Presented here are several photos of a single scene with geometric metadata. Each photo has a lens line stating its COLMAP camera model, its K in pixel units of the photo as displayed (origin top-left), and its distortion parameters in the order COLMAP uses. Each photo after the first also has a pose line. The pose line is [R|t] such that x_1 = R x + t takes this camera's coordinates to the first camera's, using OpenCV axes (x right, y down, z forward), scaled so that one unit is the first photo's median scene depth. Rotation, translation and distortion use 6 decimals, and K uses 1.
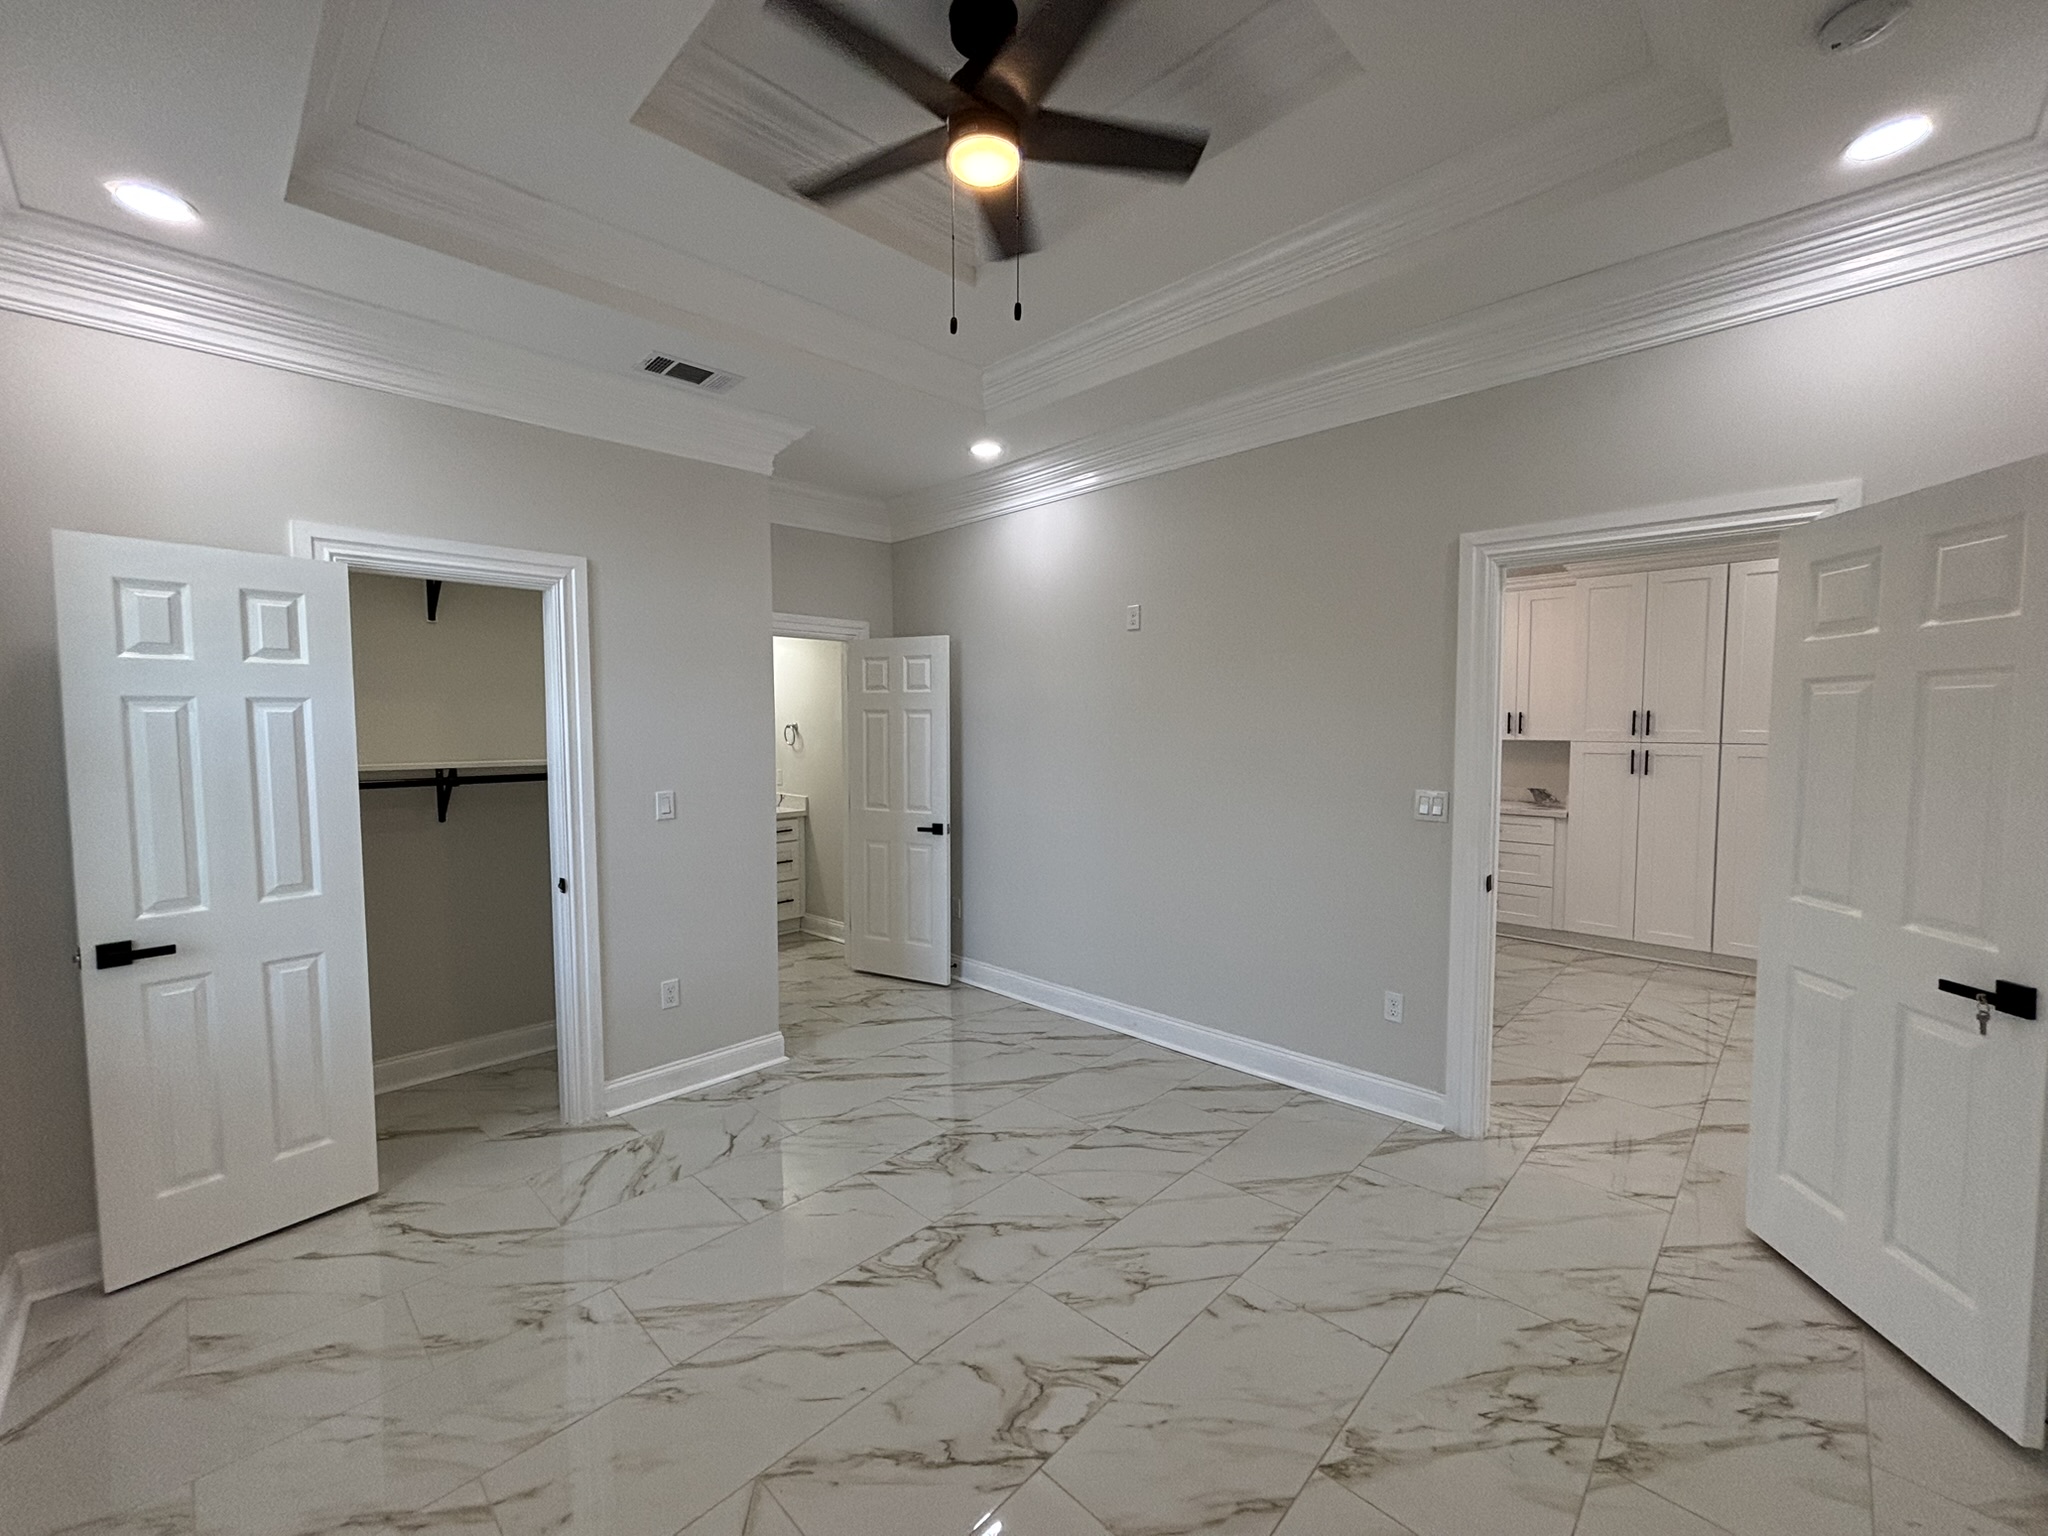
lens RADIAL K [[822.8, 0, 1028.7], [0, 822.8, 762.1], [0, 0, 1]] dist [-0.000361, 0.000097]
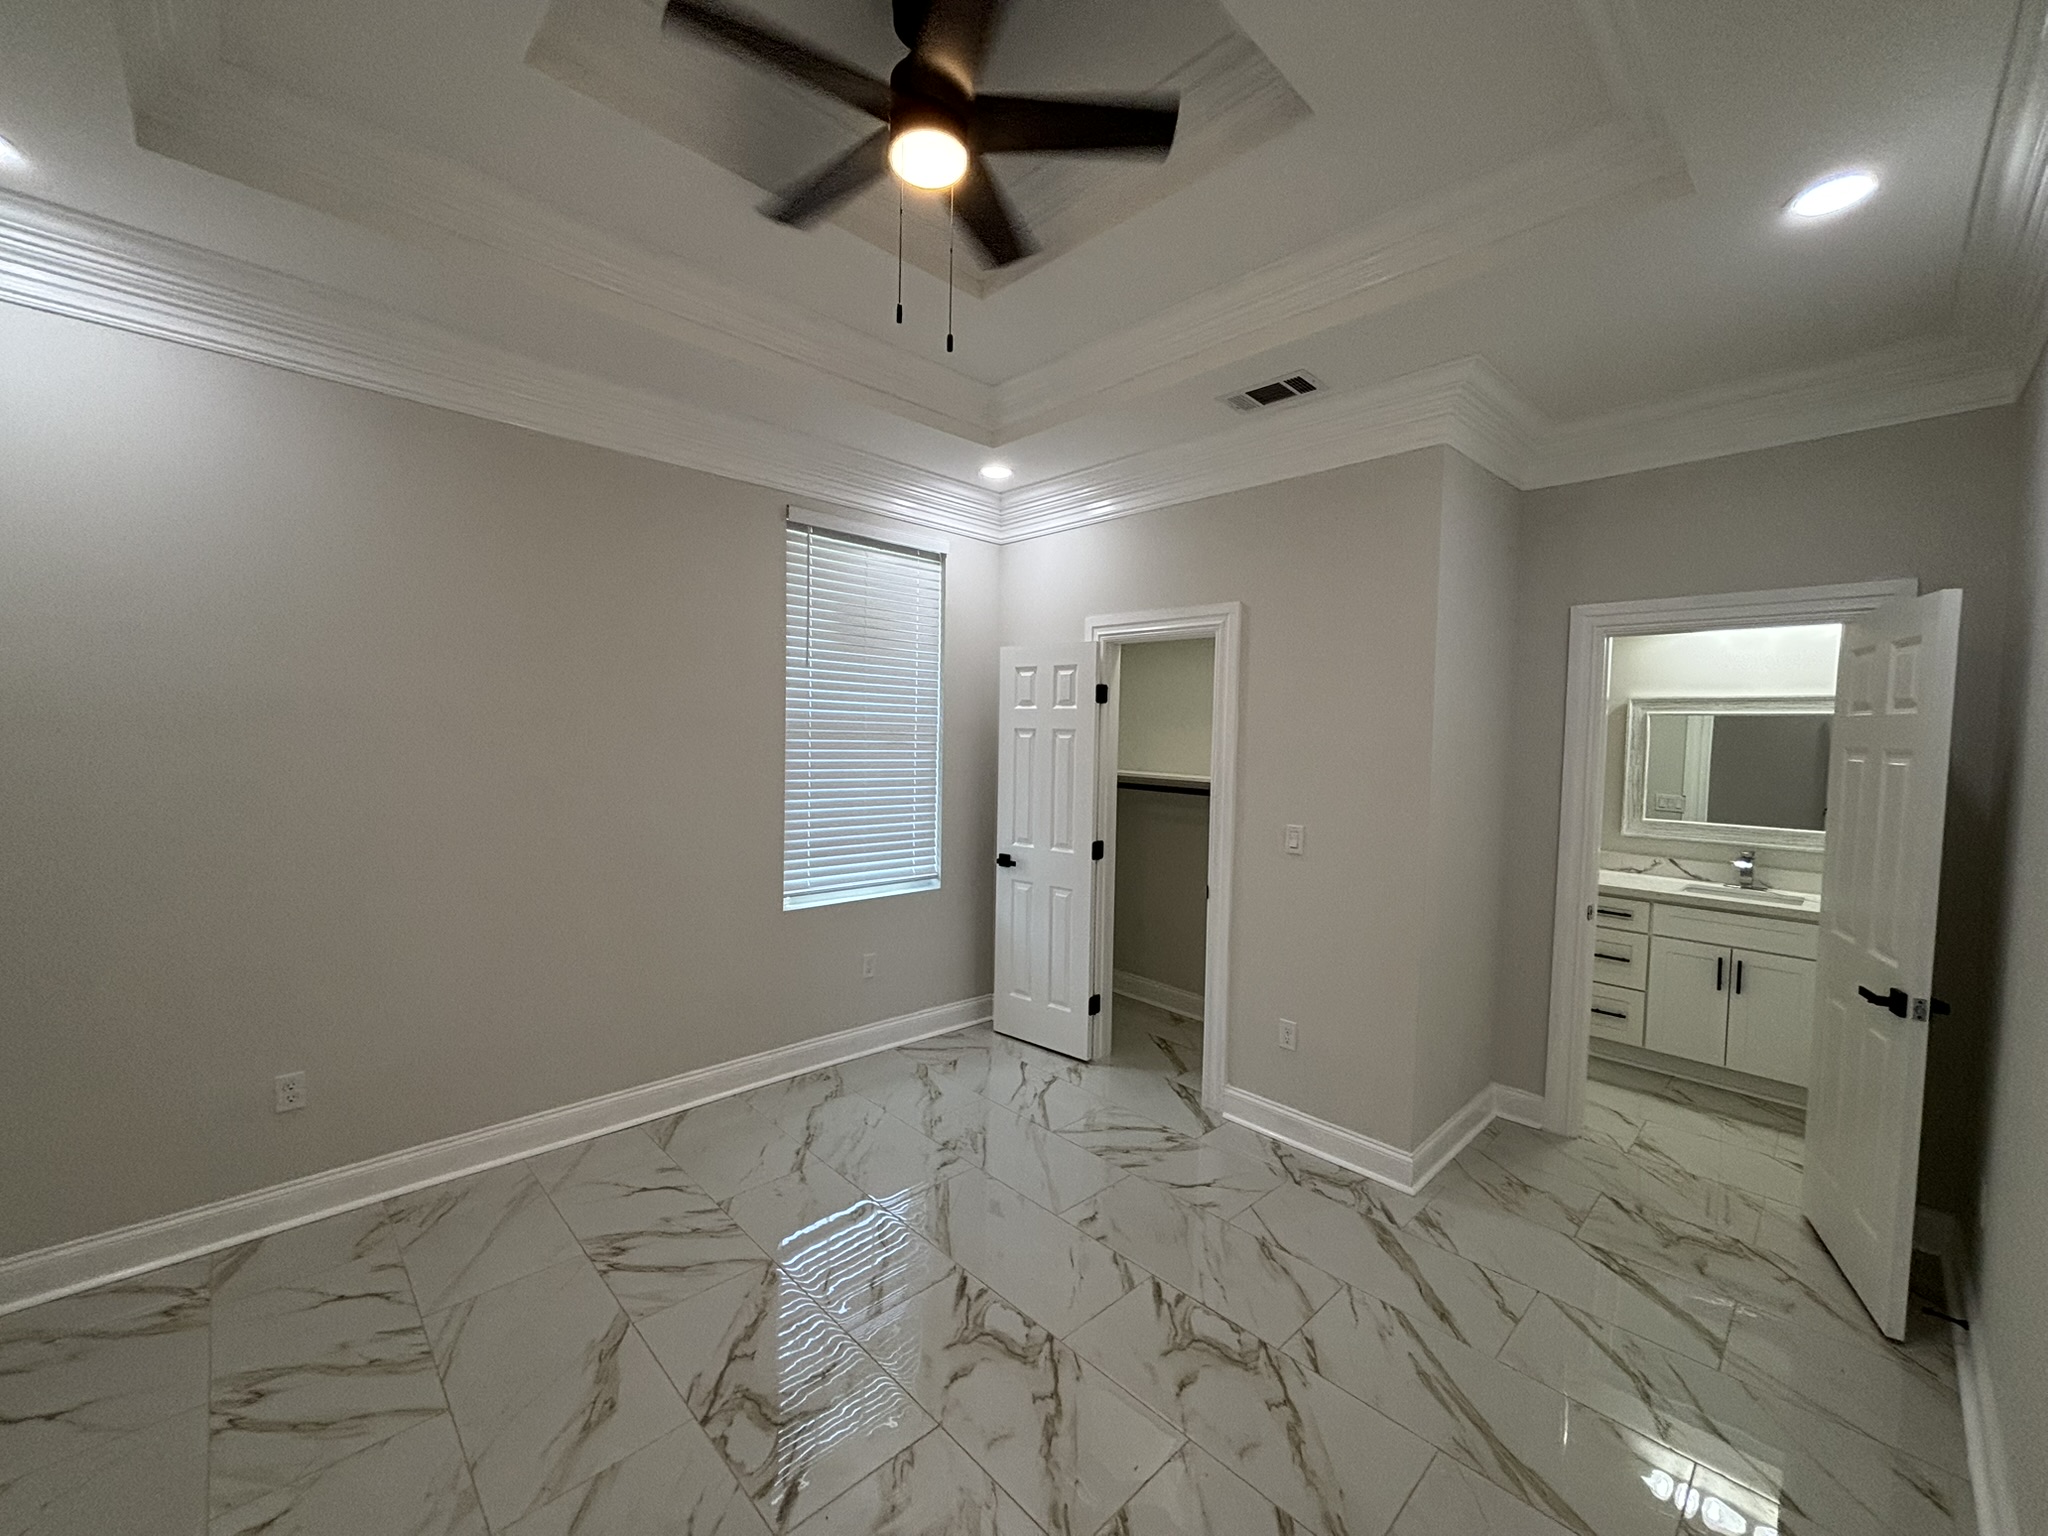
lens RADIAL K [[827.6, 0, 1017.9], [0, 827.6, 764.4], [0, 0, 1]] dist [-0.000159, 0.000436]
pose [[-0.041156, 0.043486, -0.998206, 0.593046], [-0.075148, 0.996088, 0.046492, -0.061396], [0.996323, 0.076927, -0.037728, 0.774983]]
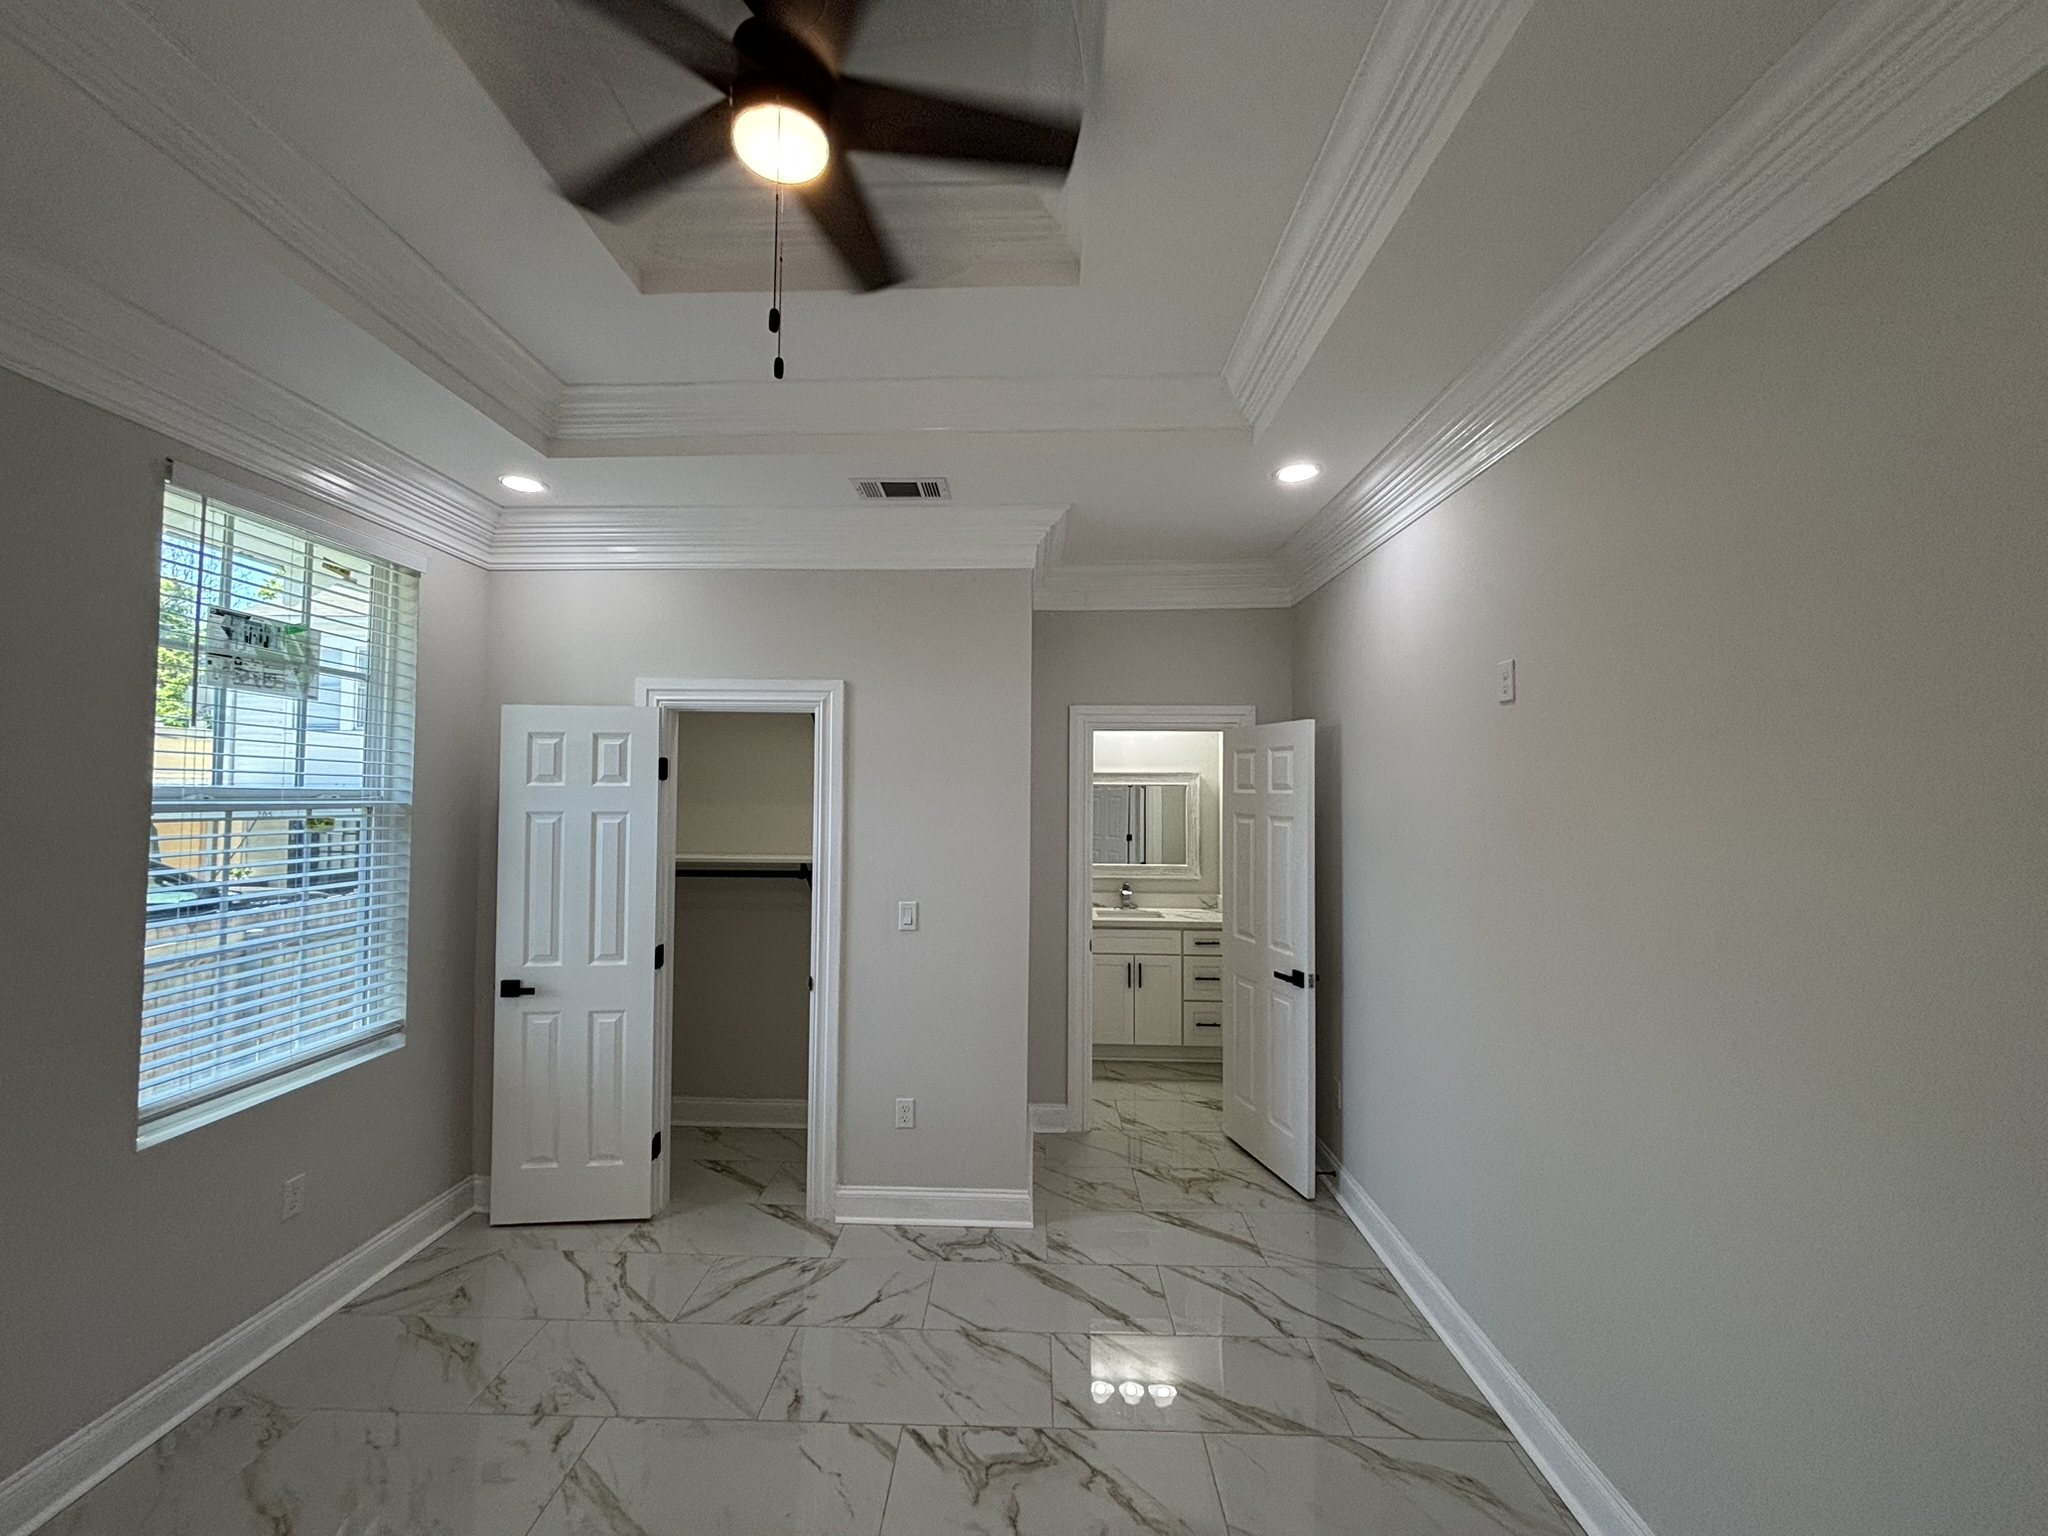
lens RADIAL K [[834.6, 0, 1012.7], [0, 834.6, 764.5], [0, 0, 1]] dist [-0.000628, 0.000111]
pose [[0.679530, -0.015145, -0.733491, 0.420571], [-0.047691, 0.996760, -0.064763, -0.077940], [0.732096, 0.078989, 0.676607, 0.440413]]
